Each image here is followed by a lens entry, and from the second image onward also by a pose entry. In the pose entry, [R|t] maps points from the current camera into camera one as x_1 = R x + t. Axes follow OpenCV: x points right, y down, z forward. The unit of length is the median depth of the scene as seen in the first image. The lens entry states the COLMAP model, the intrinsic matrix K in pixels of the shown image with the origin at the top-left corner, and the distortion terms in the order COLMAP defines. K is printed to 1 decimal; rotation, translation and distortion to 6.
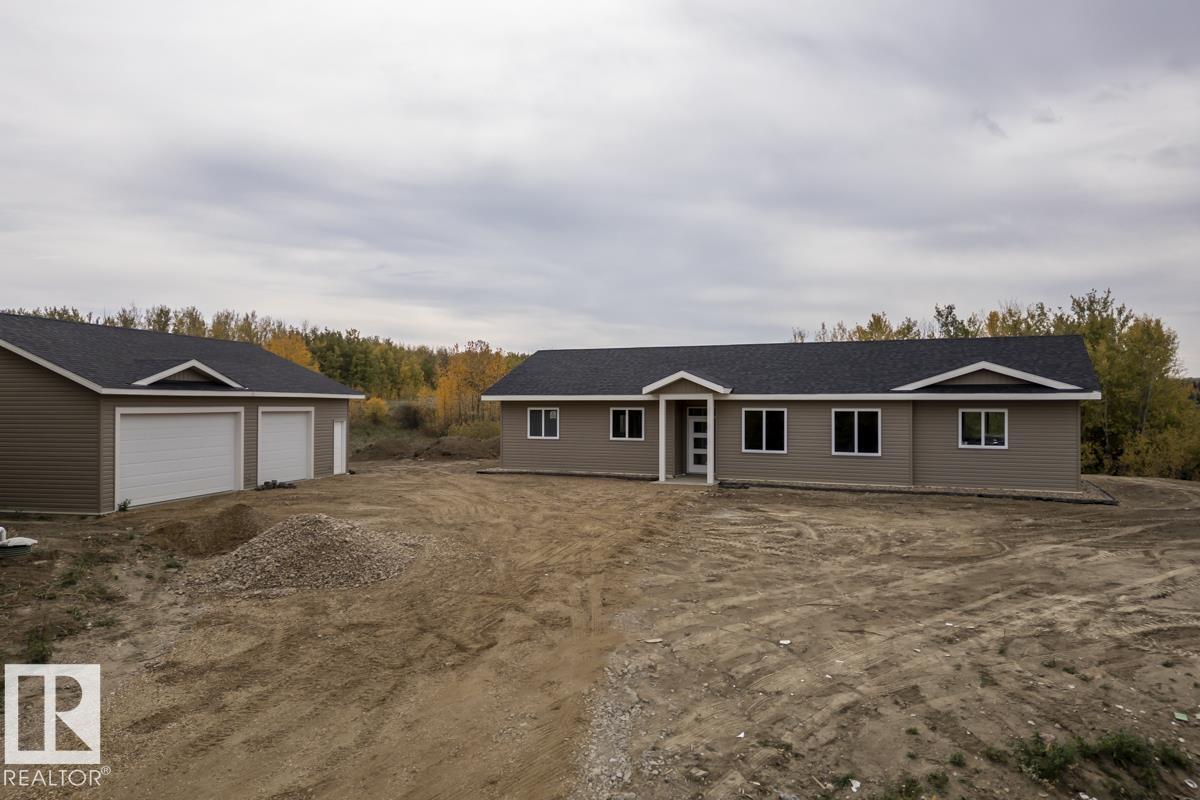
lens RADIAL K [[840.0, 0, 600.0], [0, 840.0, 400.0], [0, 0, 1]] dist [0.098727, -0.104802]
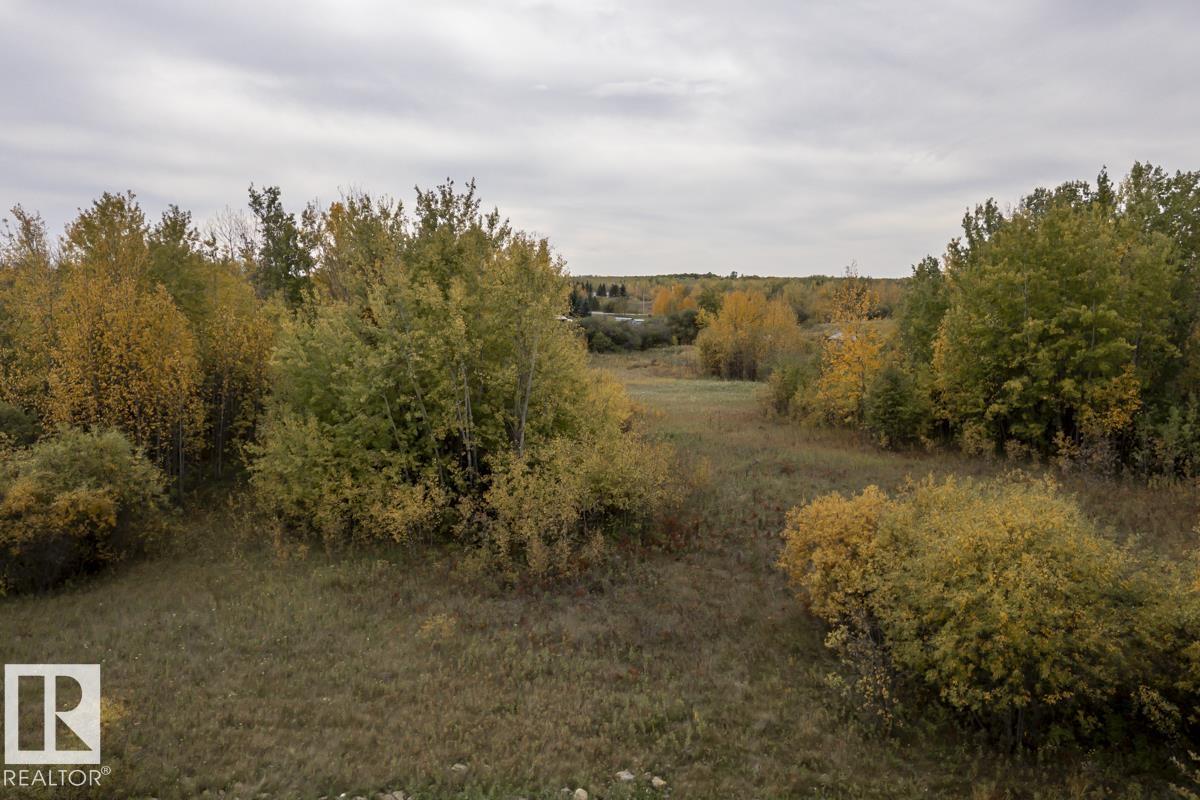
lens RADIAL K [[926.4, 0, 600.1], [0, 926.4, 436.8], [0, 0, 1]] dist [0.105513, -0.120536]
pose [[0.808588, -0.083377, 0.582438, 0.739837], [-0.006575, 0.988566, 0.150643, -0.142336], [-0.588338, -0.125638, 0.798795, 1.118136]]
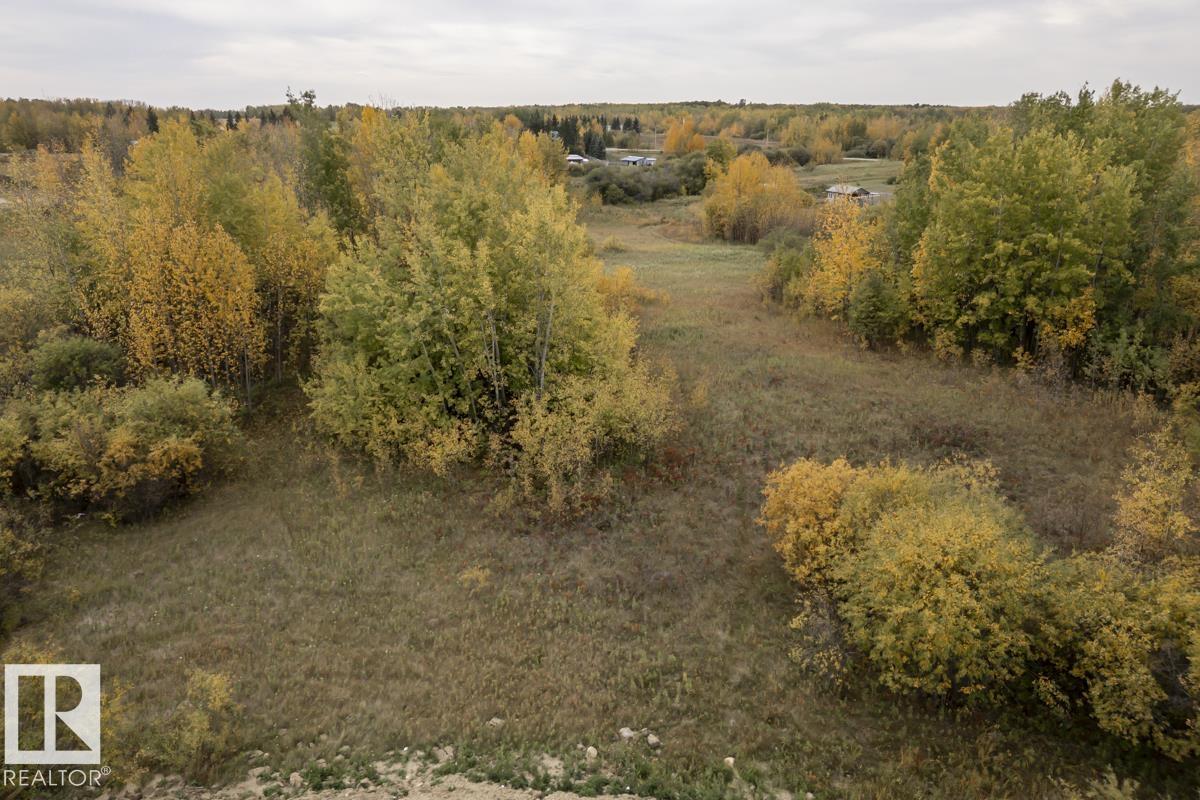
lens RADIAL K [[840.0, 0, 600.0], [0, 840.0, 400.0], [0, 0, 1]] dist [0.098727, -0.104802]
pose [[0.818116, -0.174060, 0.548077, 0.734465], [-0.003591, 0.951526, 0.307549, -0.347960], [-0.575042, -0.253579, 0.777833, 1.102017]]
